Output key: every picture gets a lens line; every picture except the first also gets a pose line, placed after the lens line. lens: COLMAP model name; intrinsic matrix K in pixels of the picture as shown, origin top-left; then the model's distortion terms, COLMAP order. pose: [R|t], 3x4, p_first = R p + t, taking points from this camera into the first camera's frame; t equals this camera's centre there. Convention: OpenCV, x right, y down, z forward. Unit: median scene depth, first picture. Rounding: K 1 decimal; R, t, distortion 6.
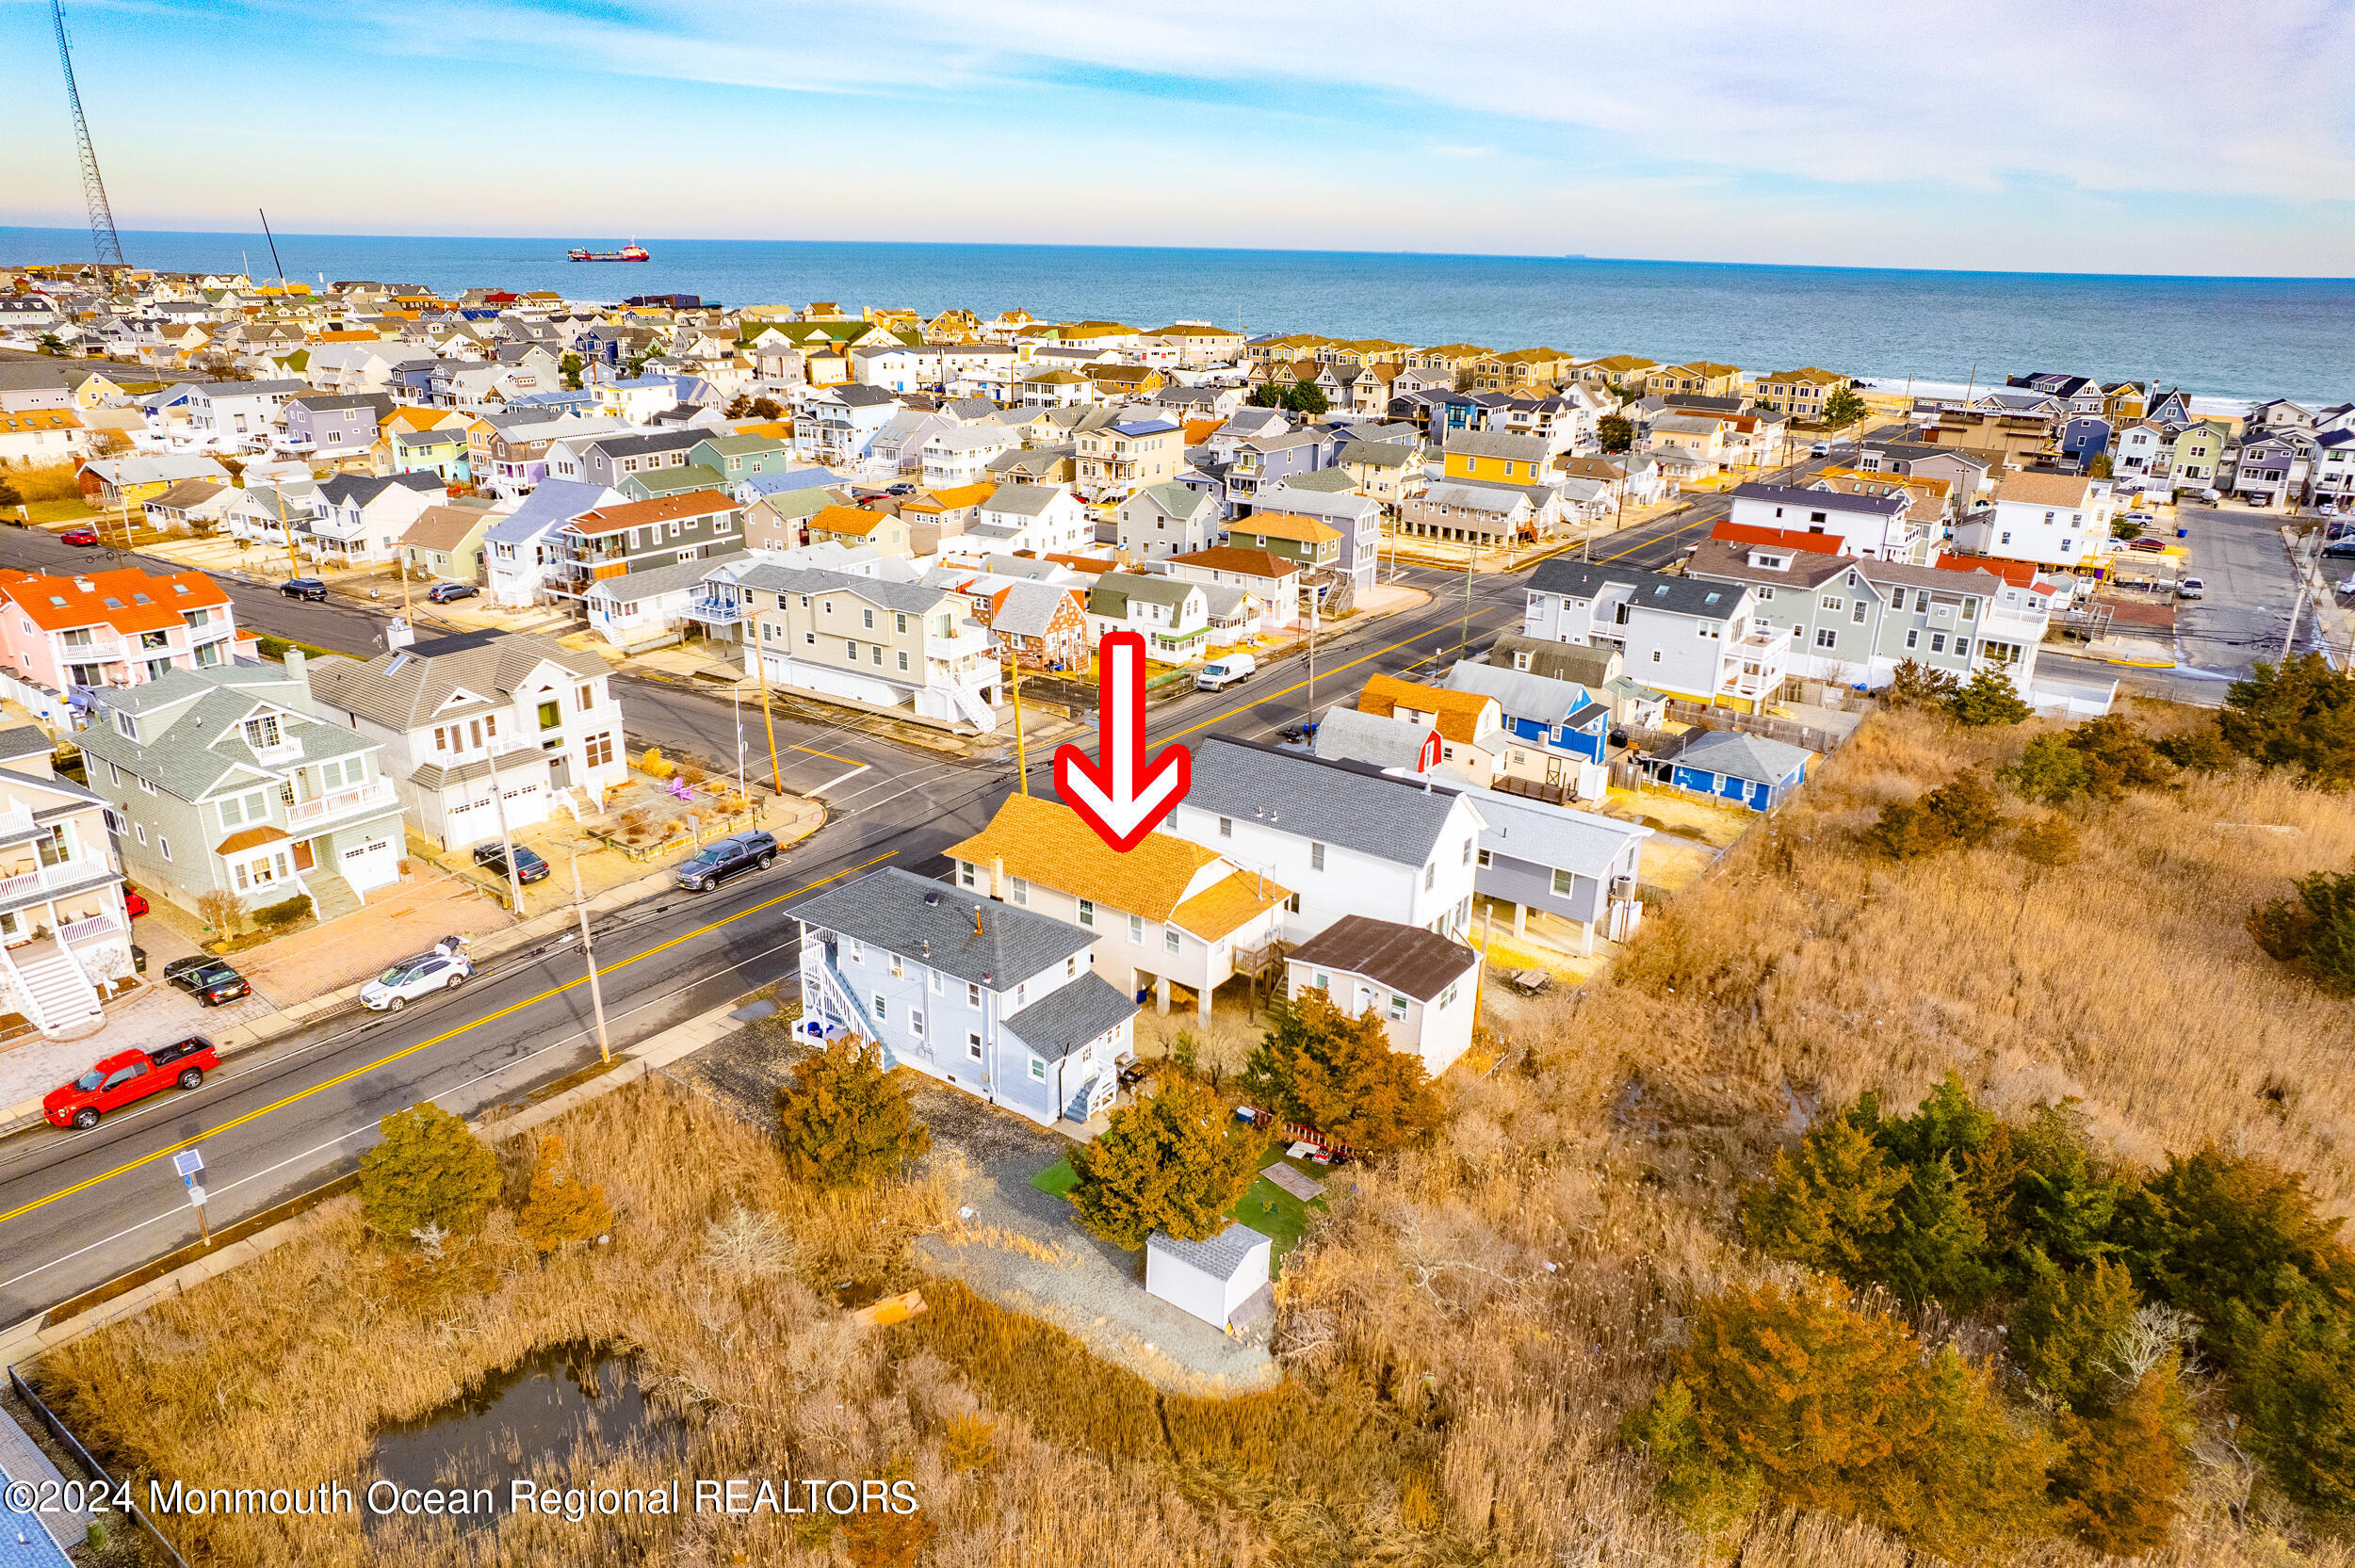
lens RADIAL K [[1505.1, 0, 1178.6], [0, 1505.1, 793.6], [0, 0, 1]] dist [-0.069998, 0.064851]
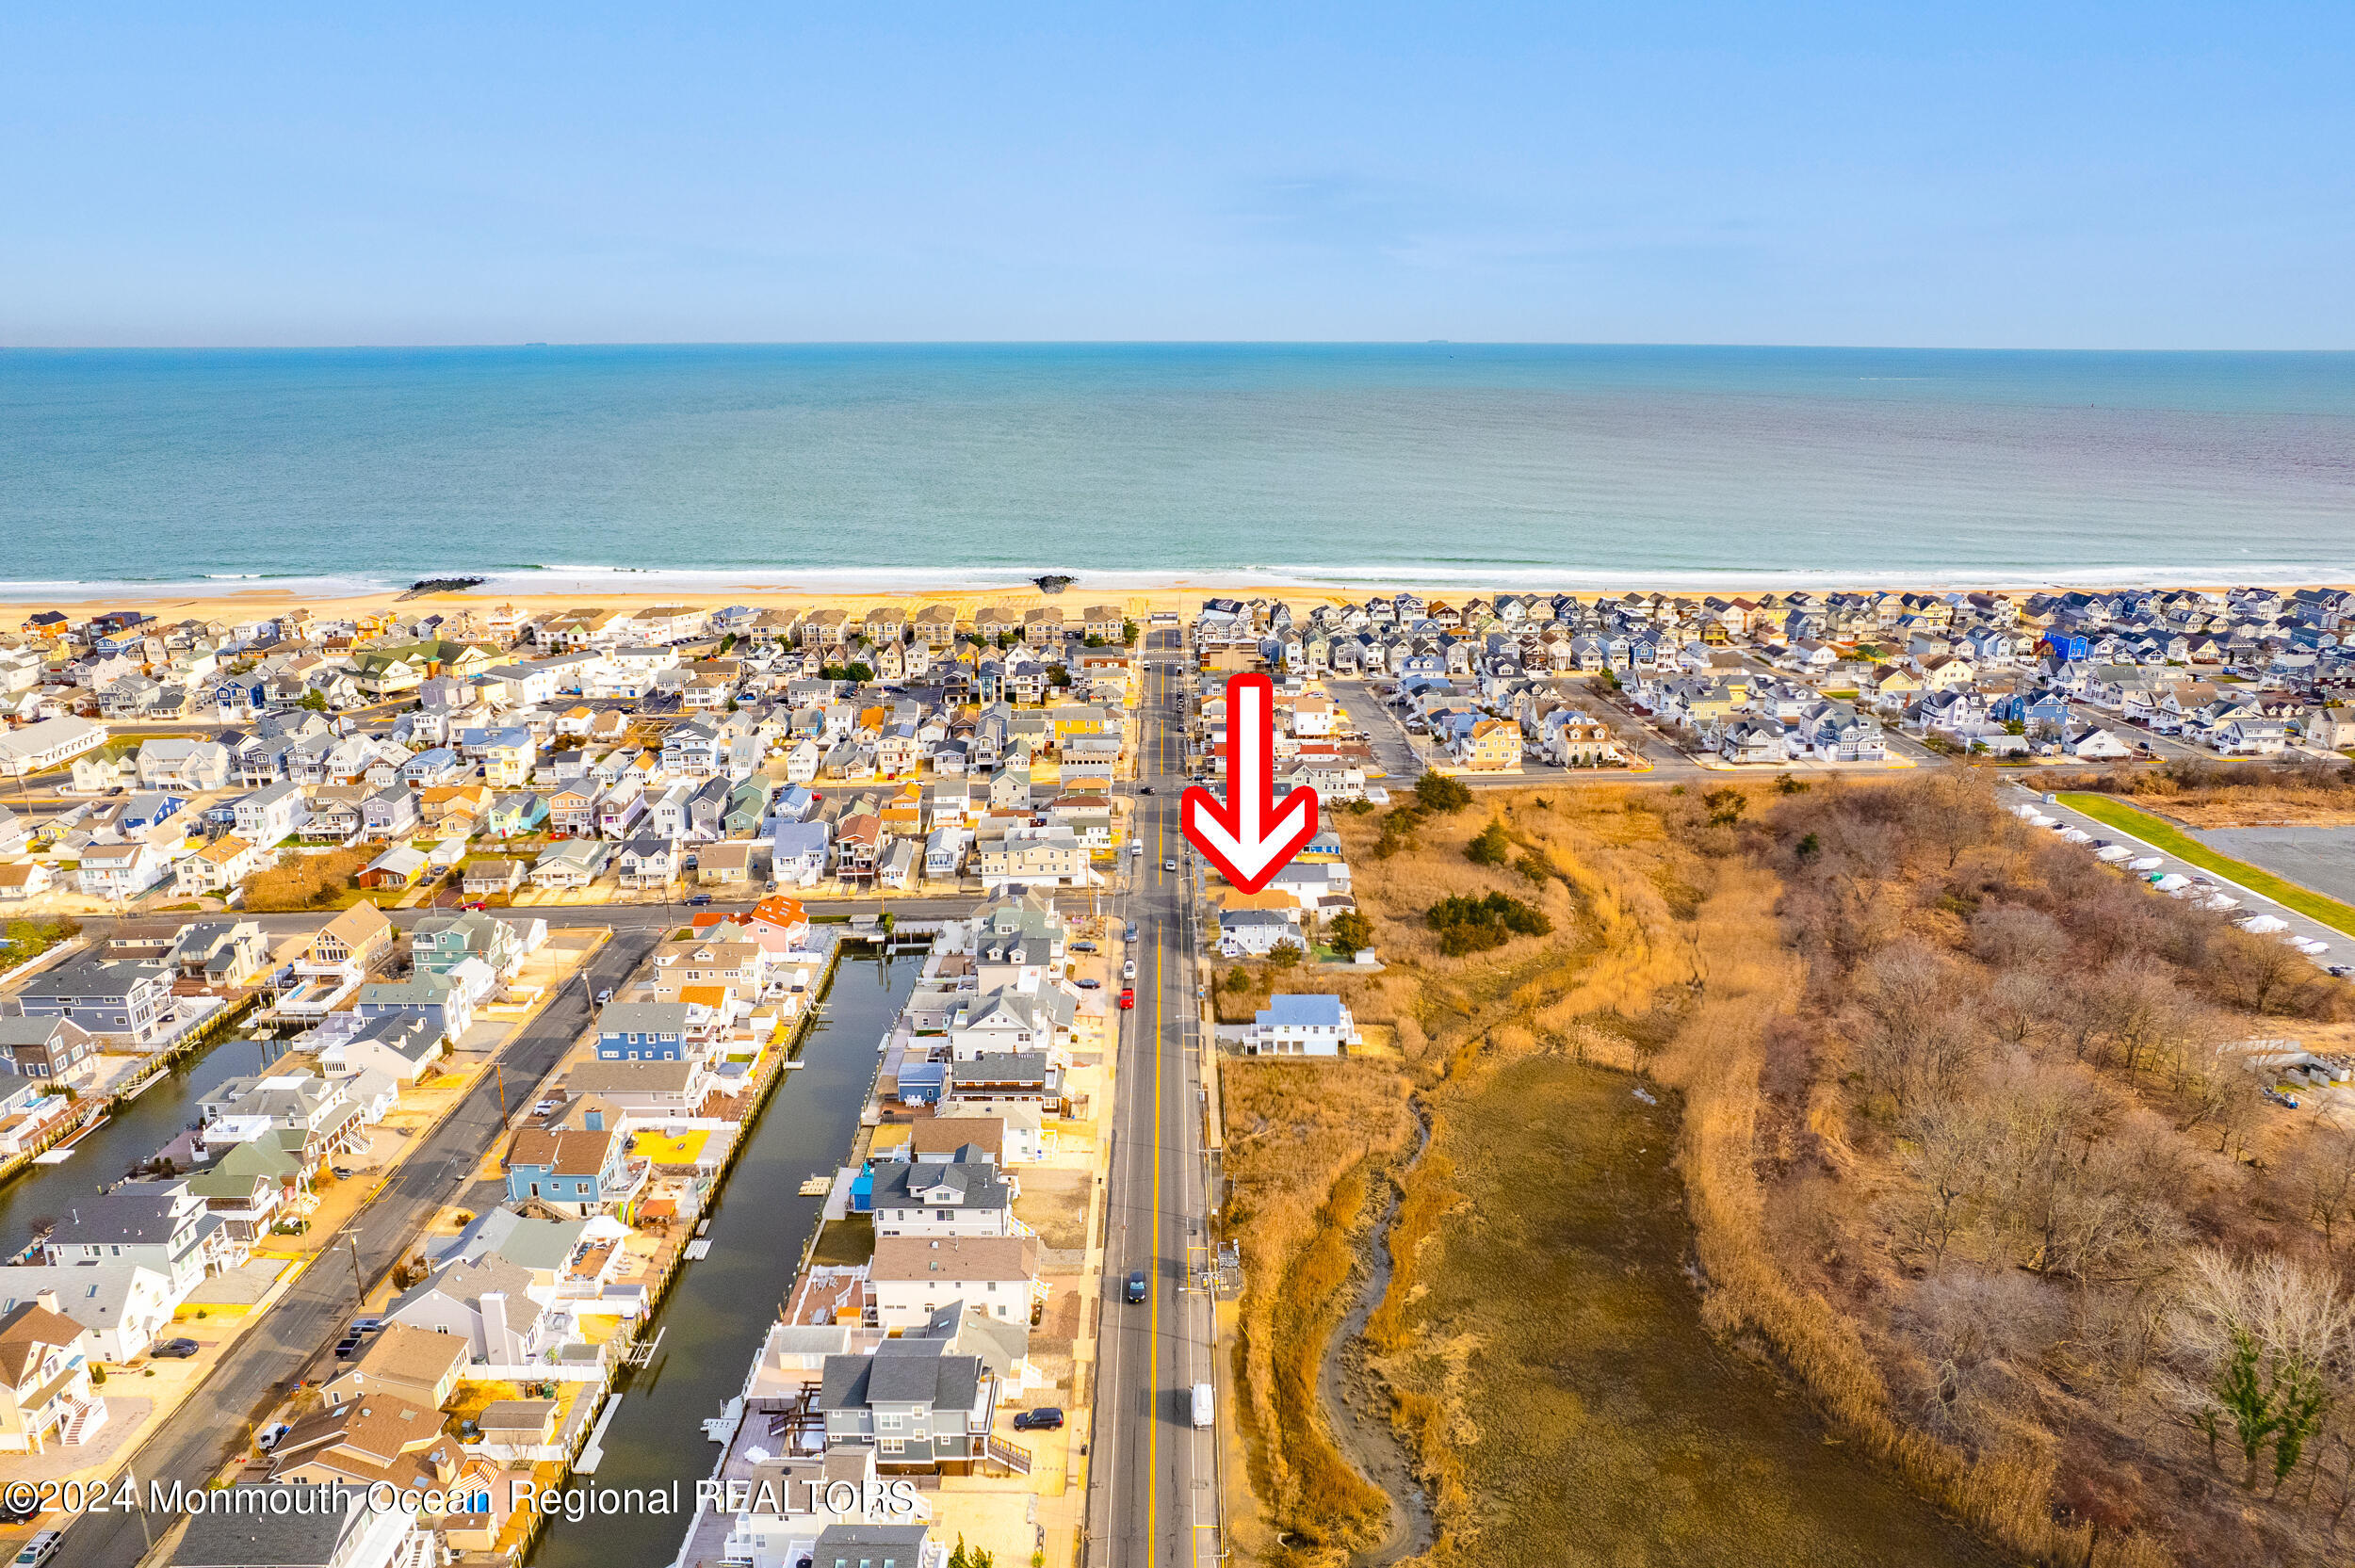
lens RADIAL K [[1553.7, 0, 1177.5], [0, 1553.7, 784.0], [0, 0, 1]] dist [-0.047465, -0.000416]
pose [[0.805728, -0.184455, 0.562831, -1.461565], [0.220104, 0.975466, 0.004593, -0.188594], [-0.549869, 0.120180, 0.826560, -1.362993]]
